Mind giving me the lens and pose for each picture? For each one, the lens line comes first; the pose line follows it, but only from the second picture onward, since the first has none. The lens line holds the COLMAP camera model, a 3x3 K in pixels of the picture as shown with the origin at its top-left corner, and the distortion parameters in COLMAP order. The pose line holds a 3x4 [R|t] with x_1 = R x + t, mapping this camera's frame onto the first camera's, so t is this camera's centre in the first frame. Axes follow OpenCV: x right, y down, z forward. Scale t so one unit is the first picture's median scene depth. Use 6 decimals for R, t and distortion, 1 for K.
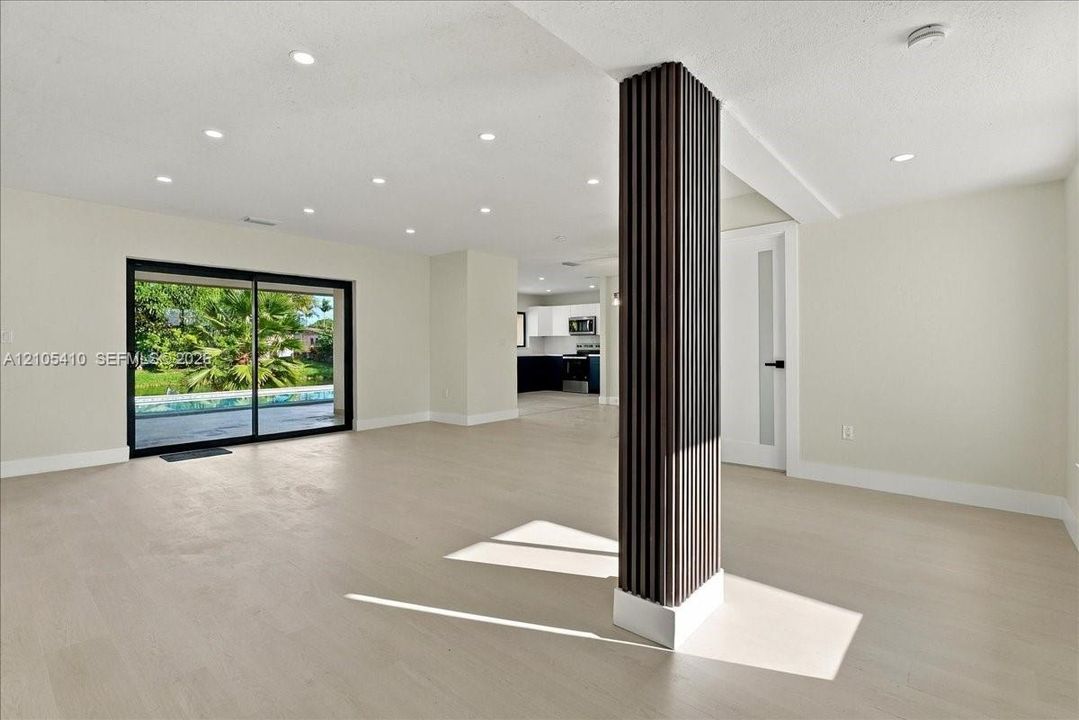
lens RADIAL K [[502.5, 0, 534.2], [0, 502.5, 339.8], [0, 0, 1]] dist [-0.004560, -0.000564]
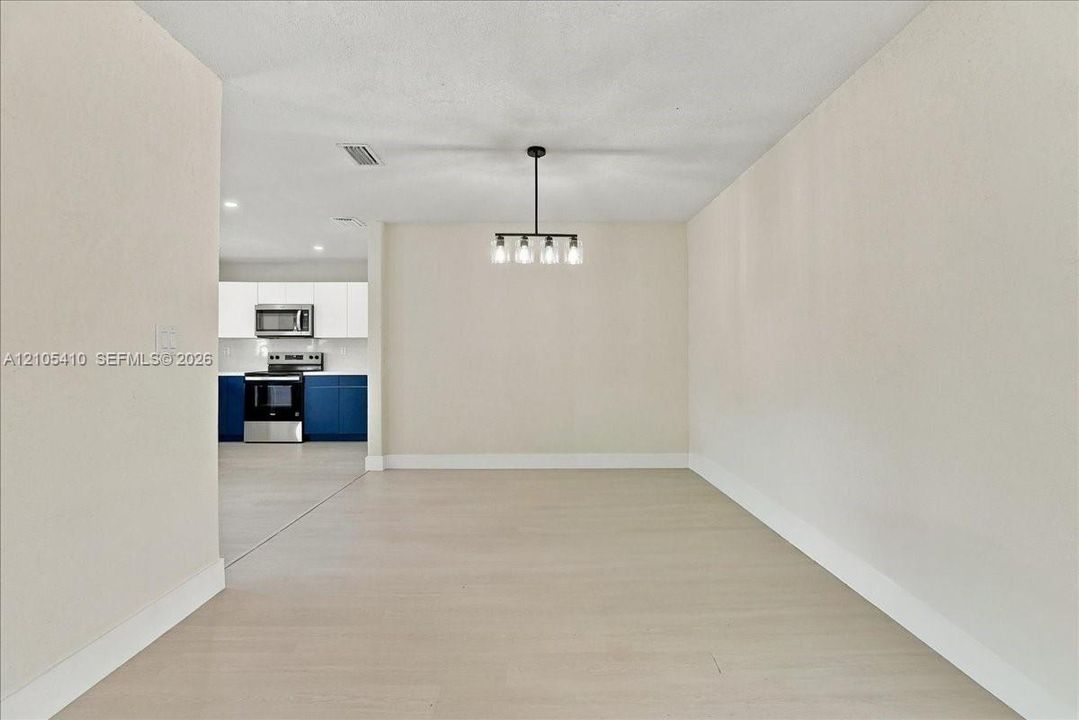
lens RADIAL K [[501.8, 0, 539.5], [0, 501.8, 360.0], [0, 0, 1]] dist [-0.001793, -0.000057]
pose [[0.754041, 0.001519, 0.656826, -0.055845], [-0.013632, 0.999818, 0.013337, 0.004532], [-0.656686, -0.019011, 0.753925, 0.396575]]
